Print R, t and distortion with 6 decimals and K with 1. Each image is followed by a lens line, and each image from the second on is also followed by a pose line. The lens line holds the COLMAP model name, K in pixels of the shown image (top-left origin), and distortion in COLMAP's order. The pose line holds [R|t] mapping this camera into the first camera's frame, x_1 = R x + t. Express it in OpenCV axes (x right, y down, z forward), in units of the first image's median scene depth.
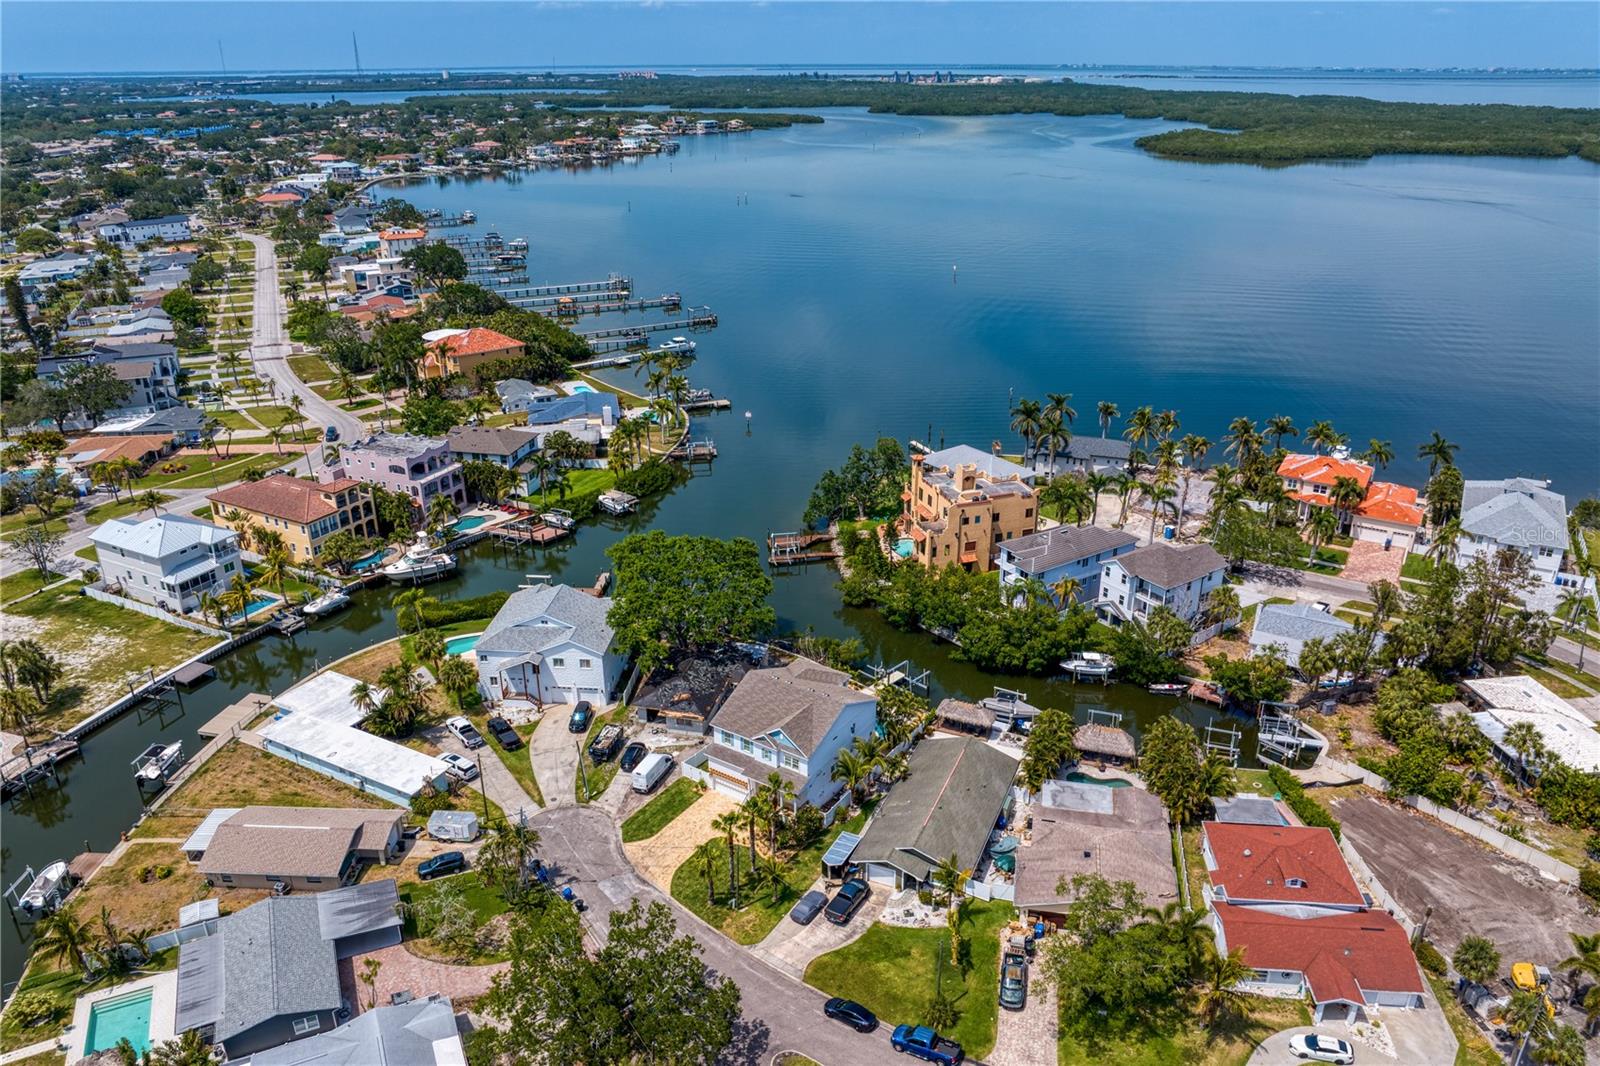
lens RADIAL K [[1126.1, 0, 802.2], [0, 1126.1, 531.6], [0, 0, 1]] dist [-0.046763, 0.006448]
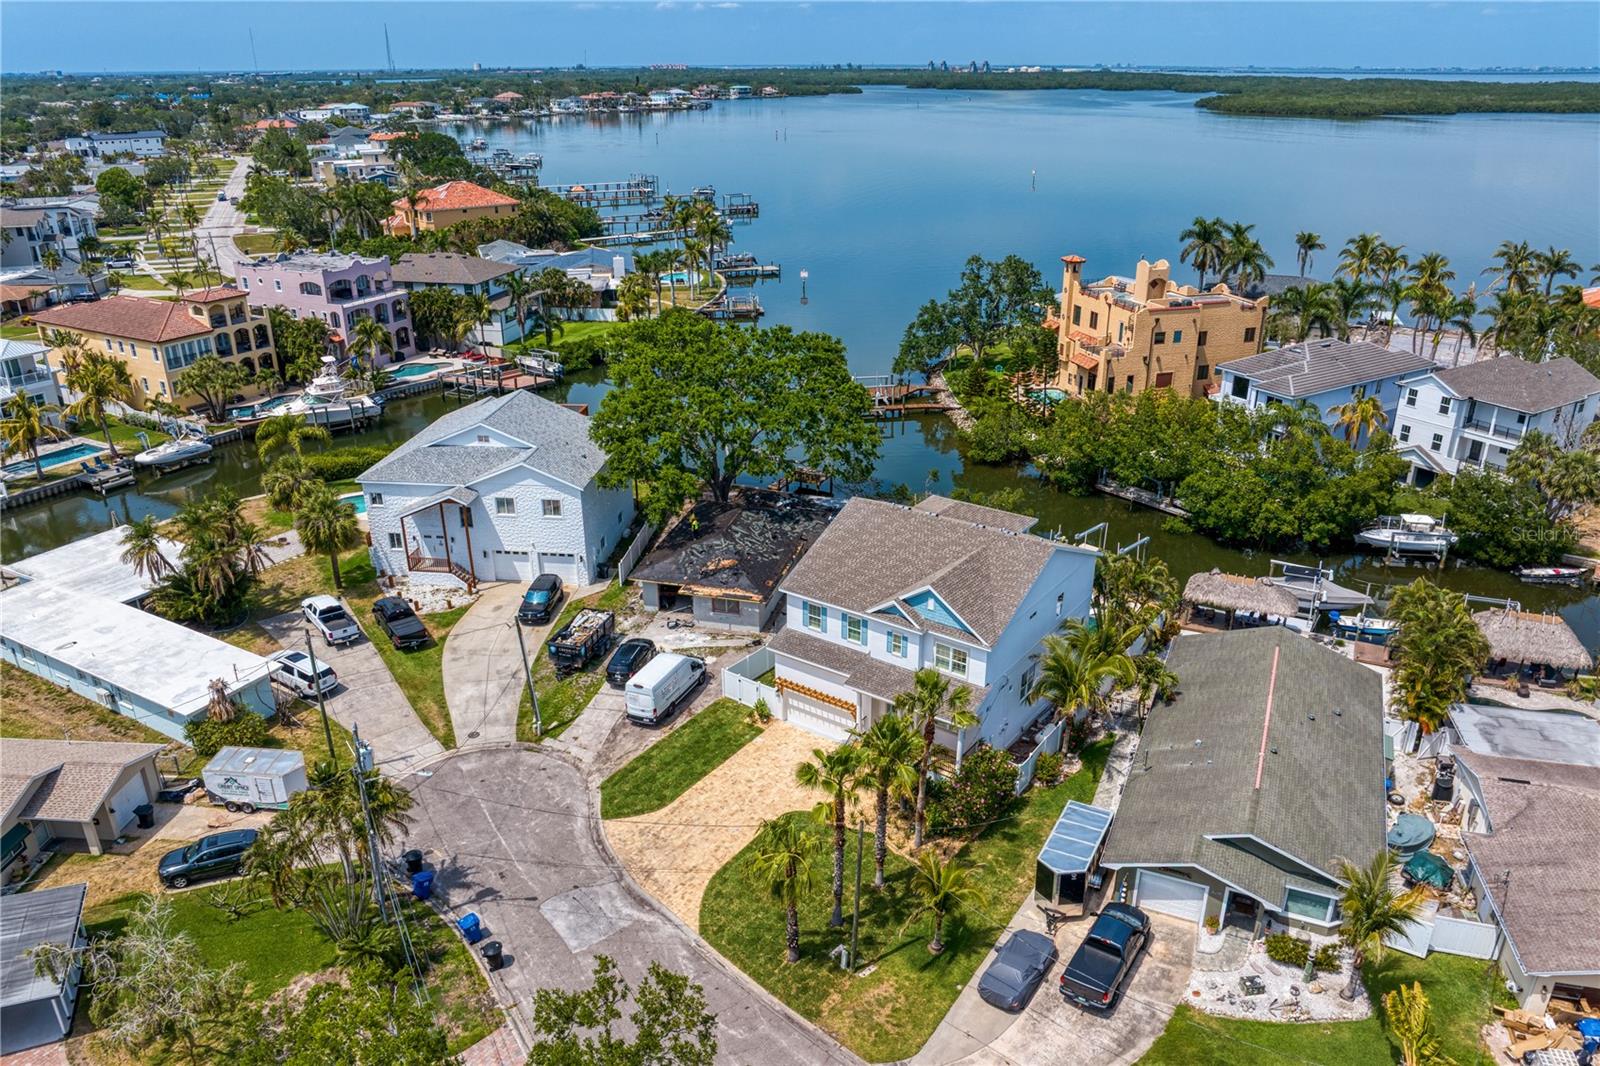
lens RADIAL K [[1126.1, 0, 802.4], [0, 1126.1, 533.8], [0, 0, 1]] dist [-0.046763, 0.006448]
pose [[0.999668, 0.010635, -0.023470, -0.053206], [-0.010632, 0.999943, 0.000235, 0.129104], [0.023471, 0.000015, 0.999725, 0.435722]]
